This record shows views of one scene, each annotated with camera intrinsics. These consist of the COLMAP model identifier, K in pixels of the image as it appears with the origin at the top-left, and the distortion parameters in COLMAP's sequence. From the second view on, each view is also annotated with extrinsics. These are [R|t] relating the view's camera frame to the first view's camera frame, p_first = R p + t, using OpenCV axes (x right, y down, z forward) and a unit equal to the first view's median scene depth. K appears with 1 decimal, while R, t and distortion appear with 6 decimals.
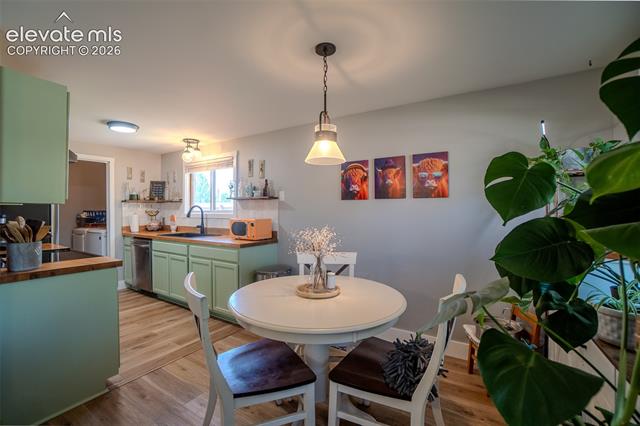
lens RADIAL K [[280.7, 0, 310.8], [0, 280.7, 209.2], [0, 0, 1]] dist [-0.064964, 0.021297]
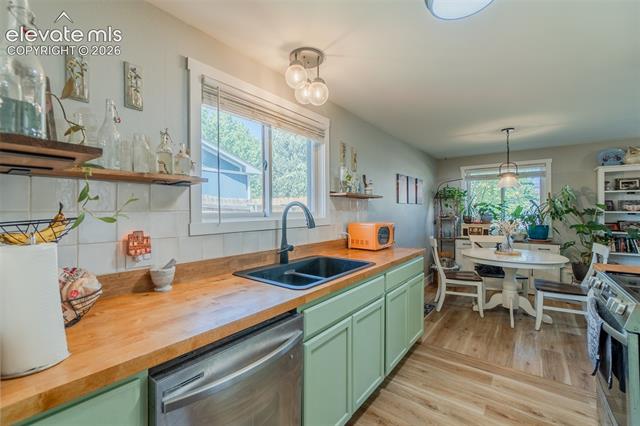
lens RADIAL K [[273.4, 0, 313.1], [0, 273.4, 210.0], [0, 0, 1]] dist [-0.012491, 0.004238]
pose [[0.097476, 0.002588, 0.995235, -0.941195], [-0.002937, 0.999993, -0.002312, 0.001814], [-0.995234, -0.002697, 0.097483, 1.022397]]
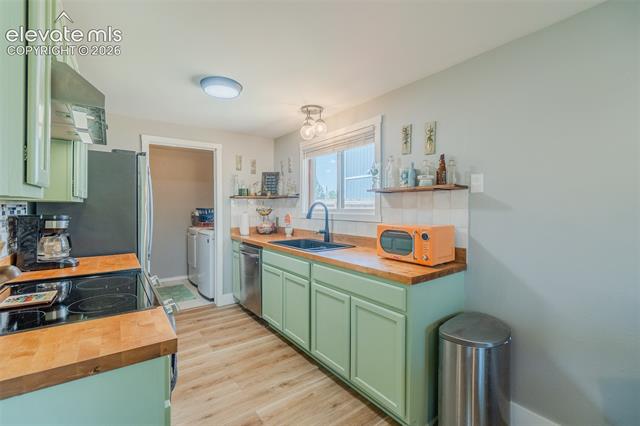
lens RADIAL K [[277.1, 0, 313.3], [0, 277.1, 208.7], [0, 0, 1]] dist [-0.014266, -0.000097]
pose [[0.933620, 0.005104, -0.358227, -0.192590], [-0.002211, 0.999962, 0.008486, -0.002090], [0.358257, -0.007130, 0.933596, 0.375084]]
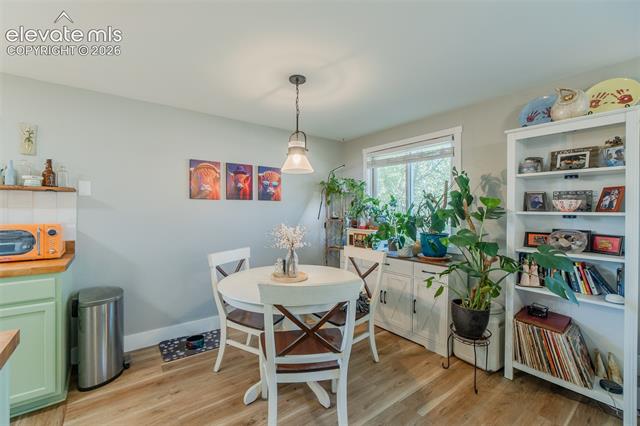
lens RADIAL K [[273.4, 0, 313.1], [0, 273.4, 210.0], [0, 0, 1]] dist [-0.012491, 0.004238]
pose [[0.347584, 0.002527, 0.937645, -0.494871], [-0.007391, 0.999973, 0.000044, 0.001449], [-0.937620, -0.006945, 0.347593, 0.234629]]
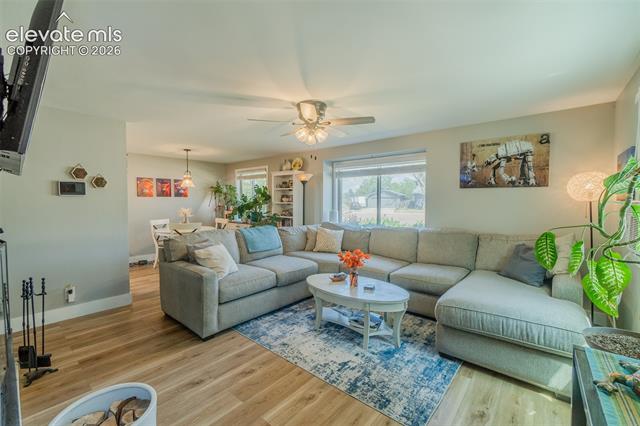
lens RADIAL K [[273.4, 0, 313.1], [0, 273.4, 210.0], [0, 0, 1]] dist [-0.012491, 0.004238]
pose [[0.130086, -0.030345, 0.991038, -1.311847], [-0.006140, 0.999488, 0.031409, -0.005001], [-0.991484, -0.010171, 0.129833, -0.375622]]
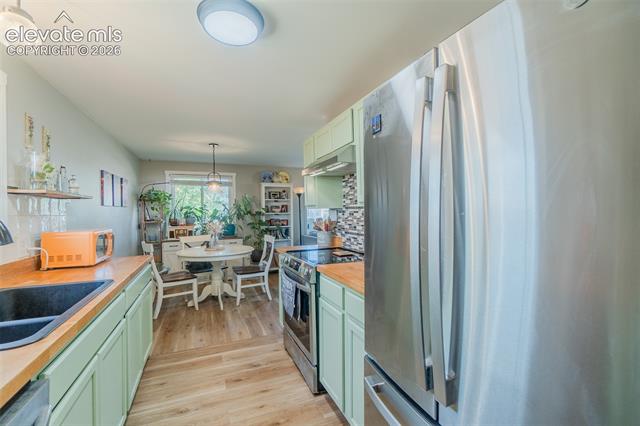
lens RADIAL K [[270.6, 0, 312.6], [0, 270.6, 210.3], [0, 0, 1]] dist [-0.012301, 0.000147]
pose [[-0.819816, 0.014043, 0.572455, -0.901897], [0.011772, 0.999901, -0.007669, 0.001671], [-0.572506, 0.000452, -0.819900, 1.114768]]
